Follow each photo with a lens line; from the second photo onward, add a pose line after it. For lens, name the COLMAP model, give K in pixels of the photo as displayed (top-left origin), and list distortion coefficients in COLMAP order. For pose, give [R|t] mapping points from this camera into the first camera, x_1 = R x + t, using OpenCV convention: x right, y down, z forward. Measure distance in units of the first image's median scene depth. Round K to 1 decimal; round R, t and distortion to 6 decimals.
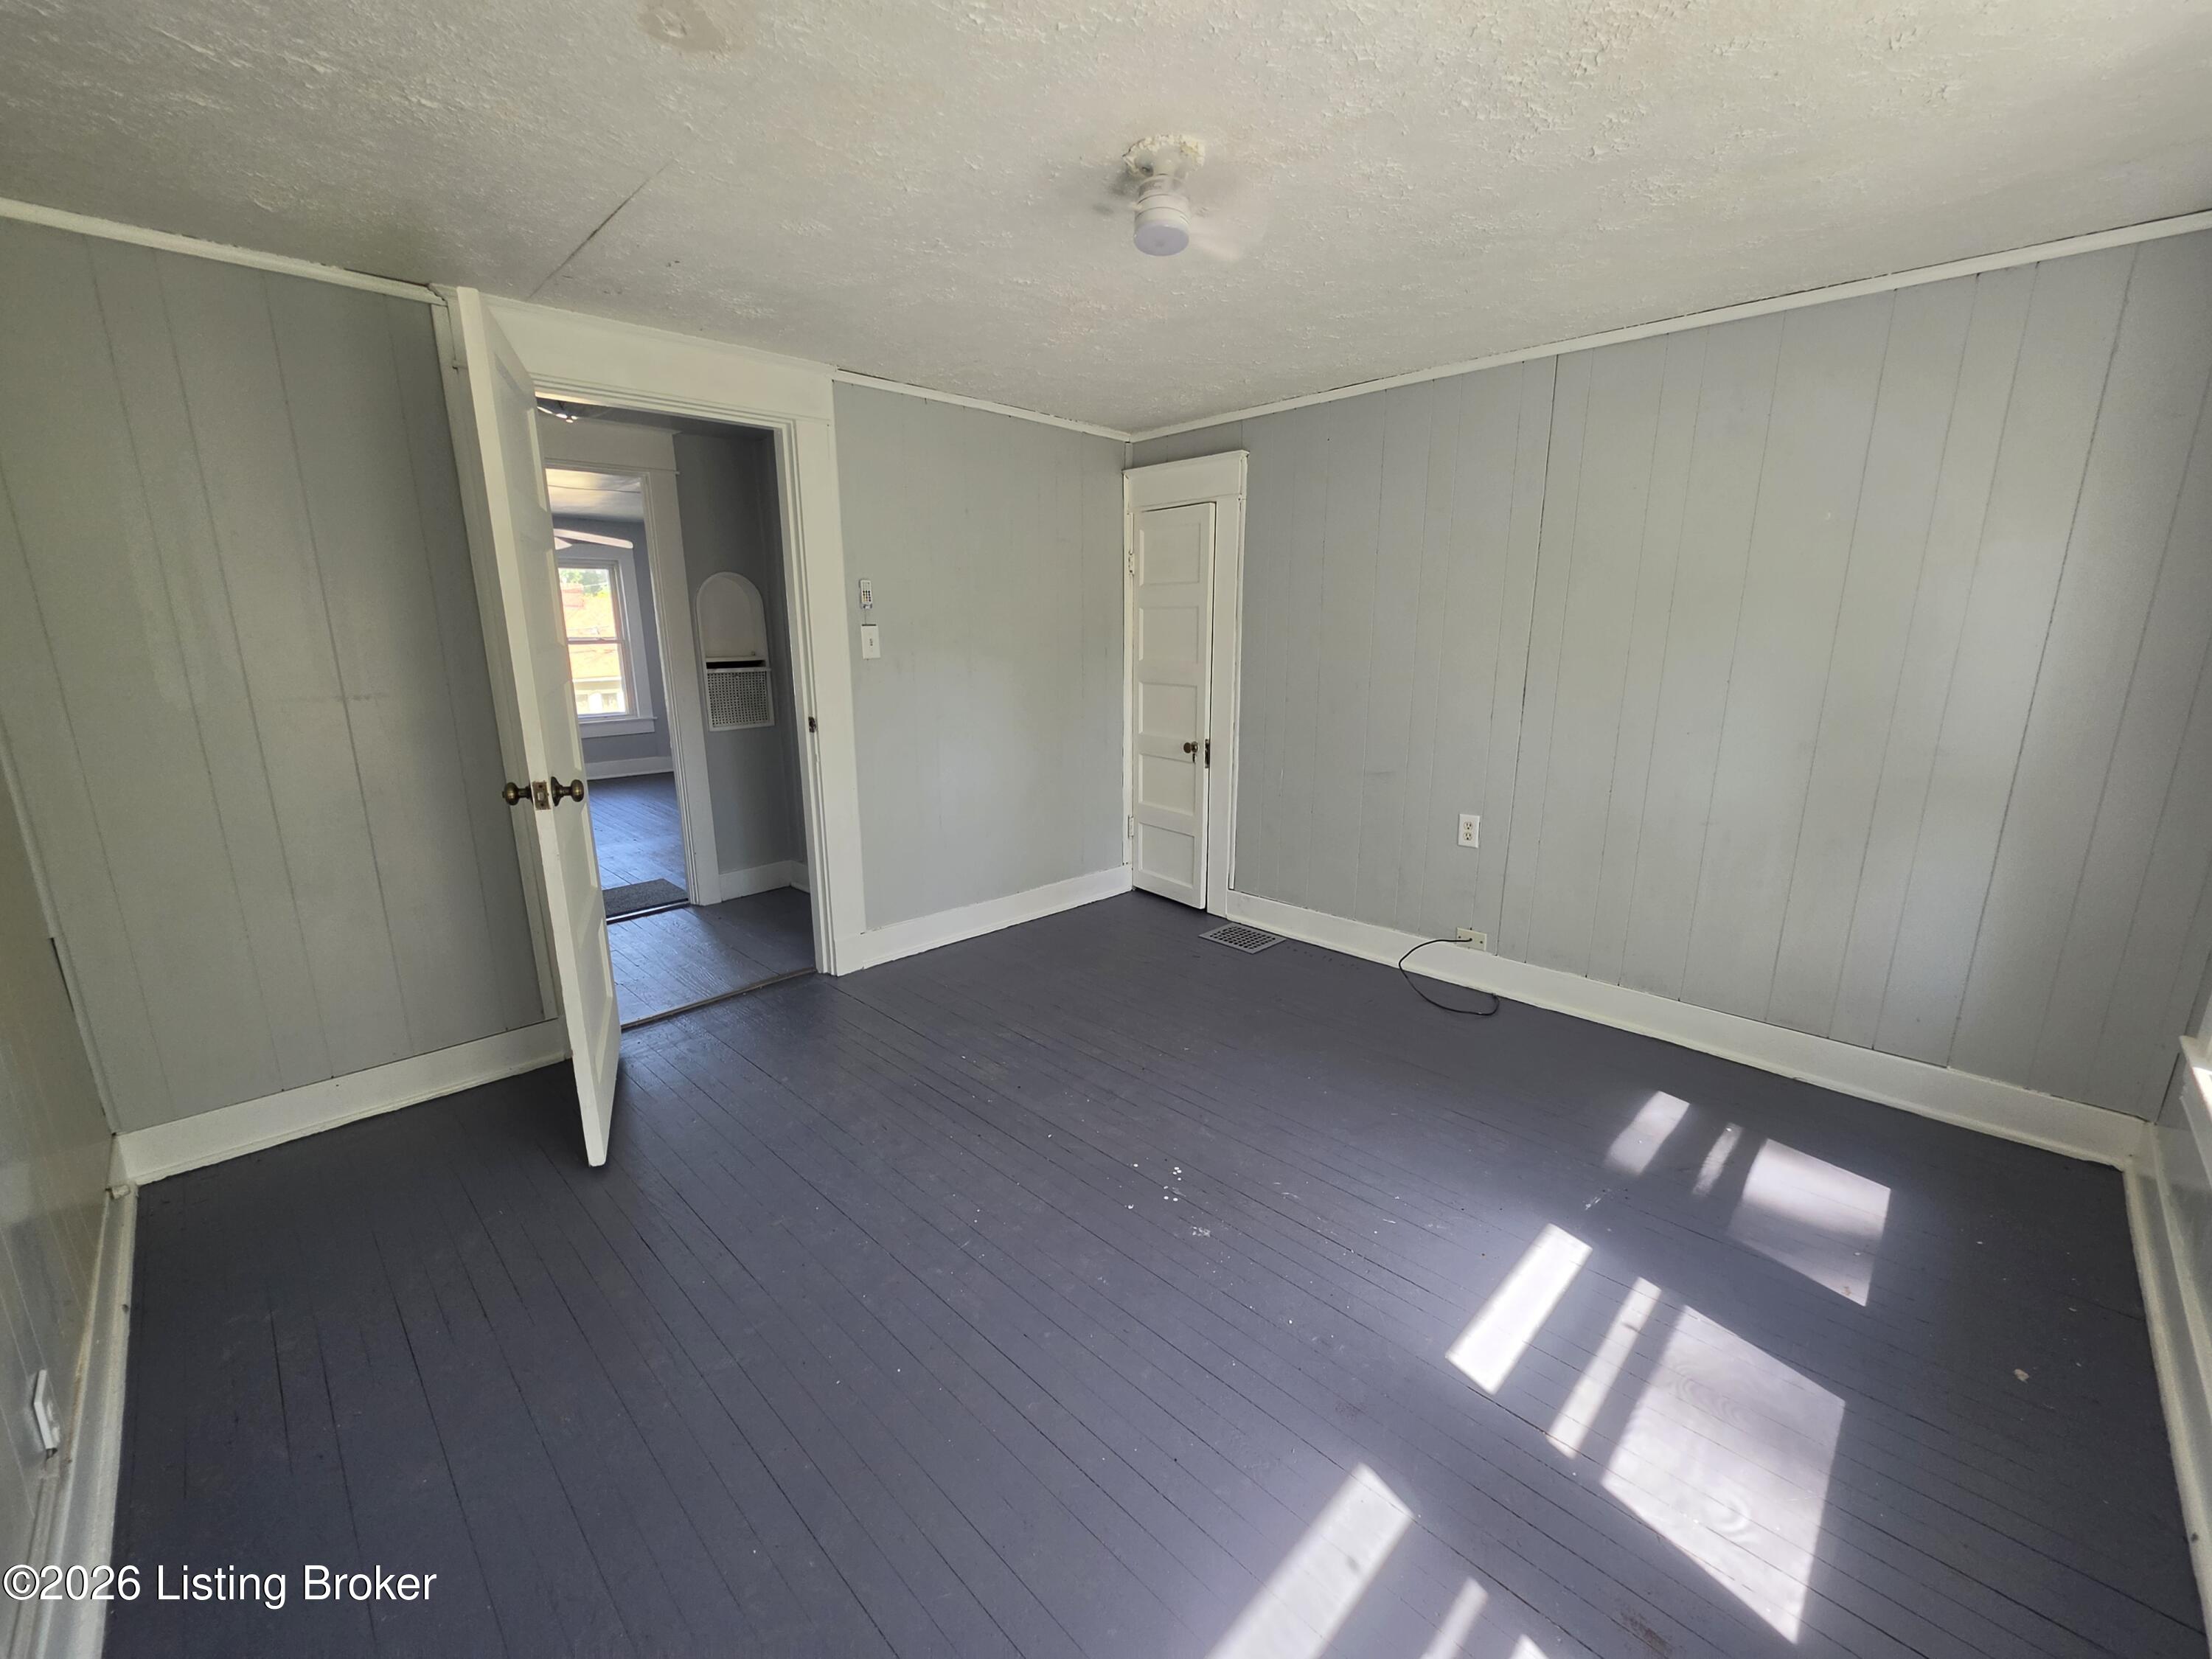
lens RADIAL K [[893.0, 0, 1092.6], [0, 893.0, 834.4], [0, 0, 1]] dist [-0.001263, 0.000021]
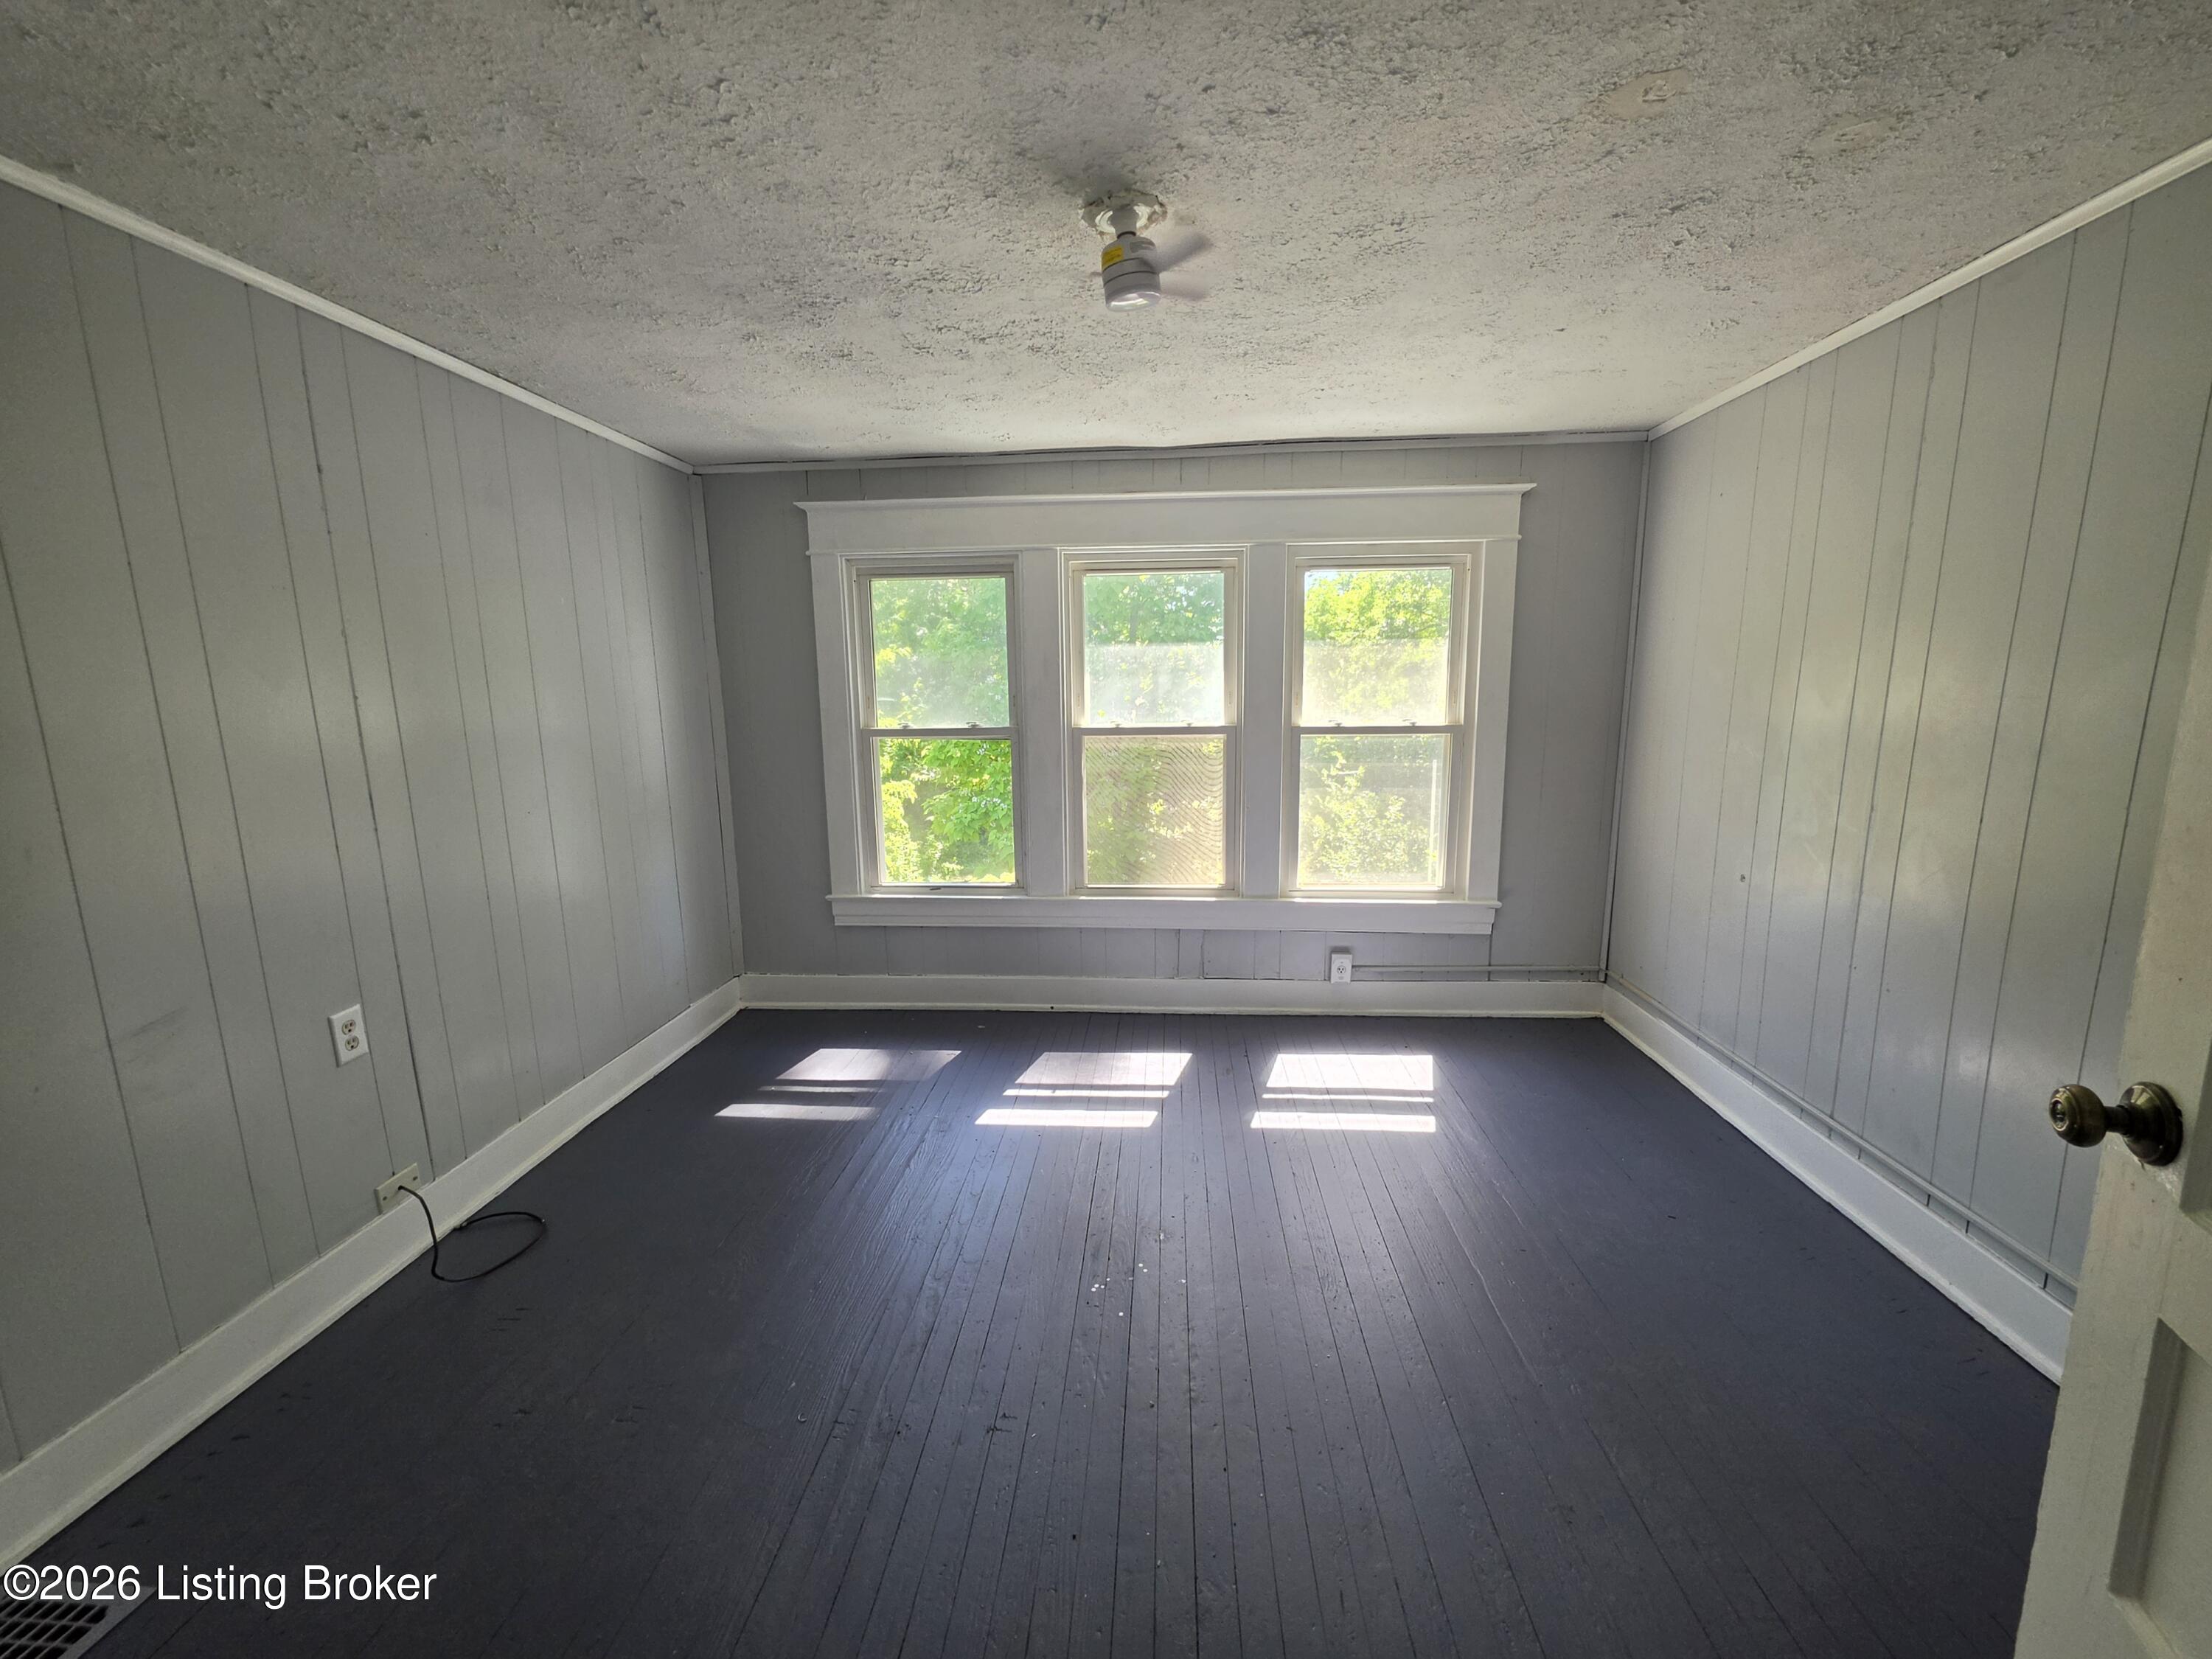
lens RADIAL K [[894.7, 0, 1106.0], [0, 894.7, 829.5], [0, 0, 1]] dist [-0.000254, 0.000160]
pose [[-0.665182, -0.107790, 0.738860, -0.563651], [0.187528, 0.933693, 0.305042, -0.352292], [-0.722749, 0.341465, -0.600863, 1.485933]]
